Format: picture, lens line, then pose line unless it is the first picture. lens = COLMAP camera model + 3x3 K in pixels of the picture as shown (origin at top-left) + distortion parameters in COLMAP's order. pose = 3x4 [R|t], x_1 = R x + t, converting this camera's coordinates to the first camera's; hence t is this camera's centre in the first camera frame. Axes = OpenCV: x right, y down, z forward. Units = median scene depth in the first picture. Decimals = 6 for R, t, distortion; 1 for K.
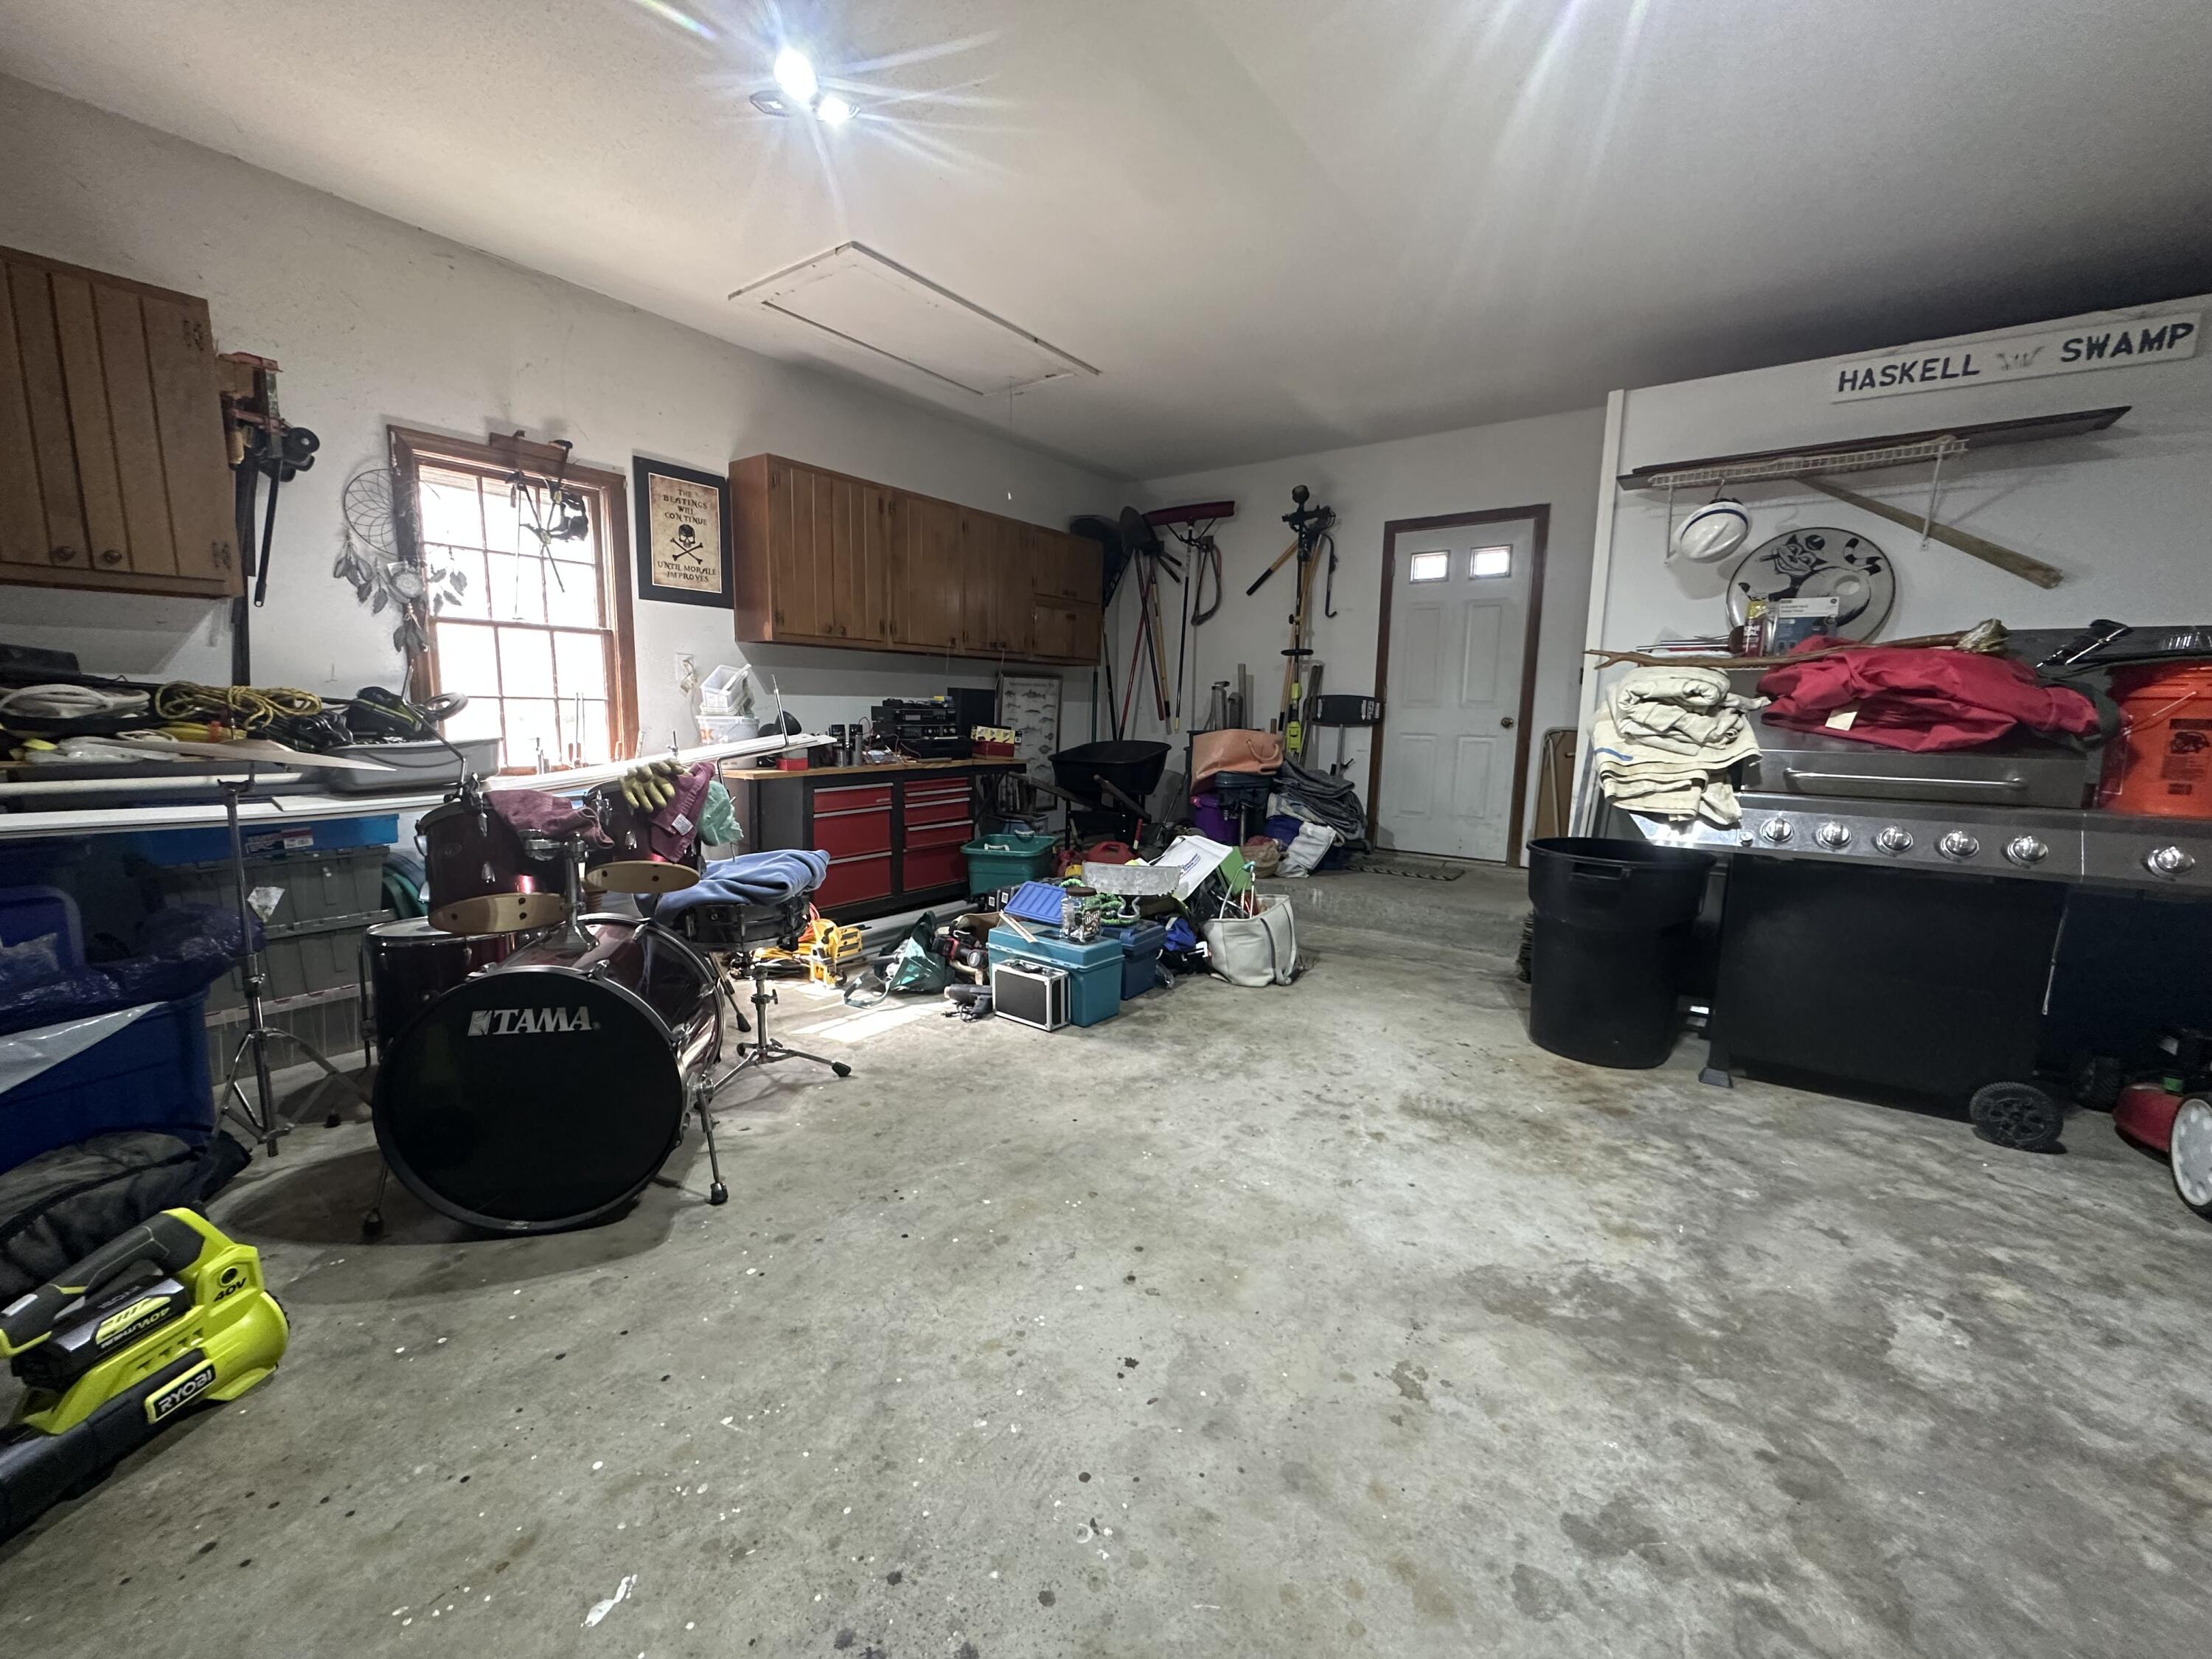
lens RADIAL K [[879.9, 0, 1100.6], [0, 879.9, 832.2], [0, 0, 1]] dist [-0.004139, 0.000794]
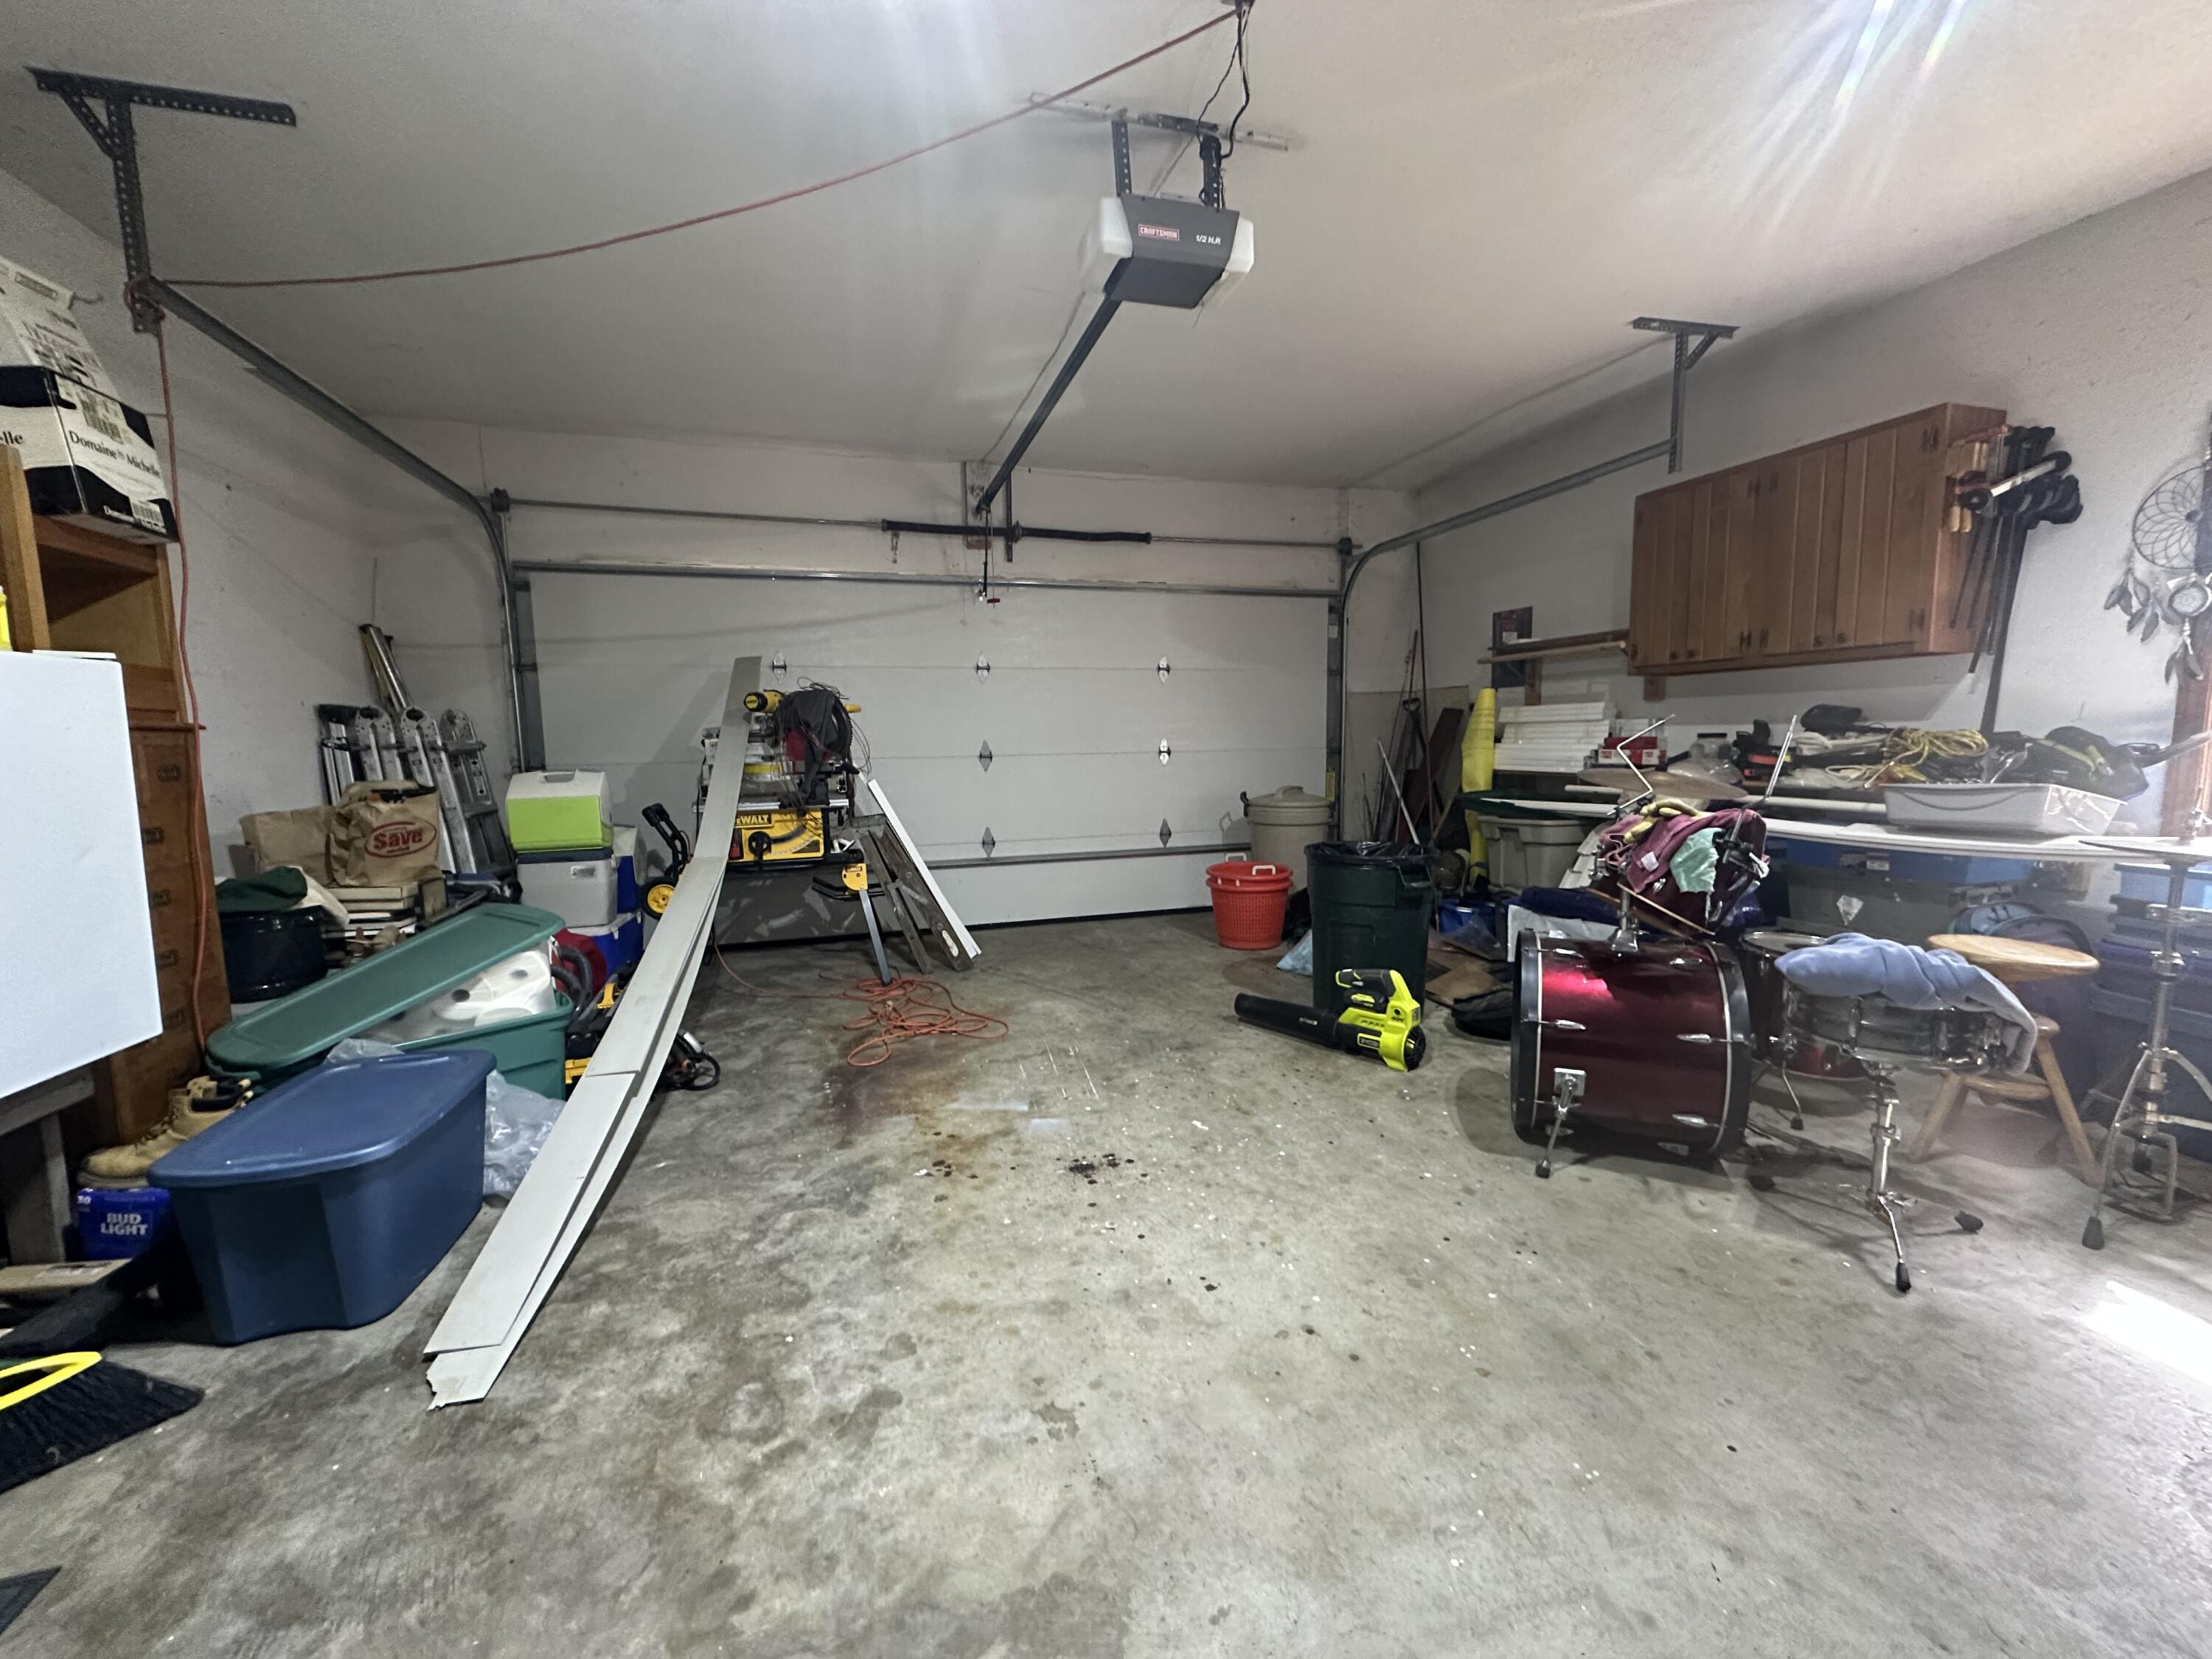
lens RADIAL K [[879.9, 0, 1100.4], [0, 879.9, 828.9], [0, 0, 1]] dist [-0.004139, 0.000794]
pose [[-0.597896, 0.079423, -0.797629, 0.871003], [-0.106908, 0.978288, 0.177550, -0.186155], [0.794413, 0.191430, -0.576423, 1.206081]]
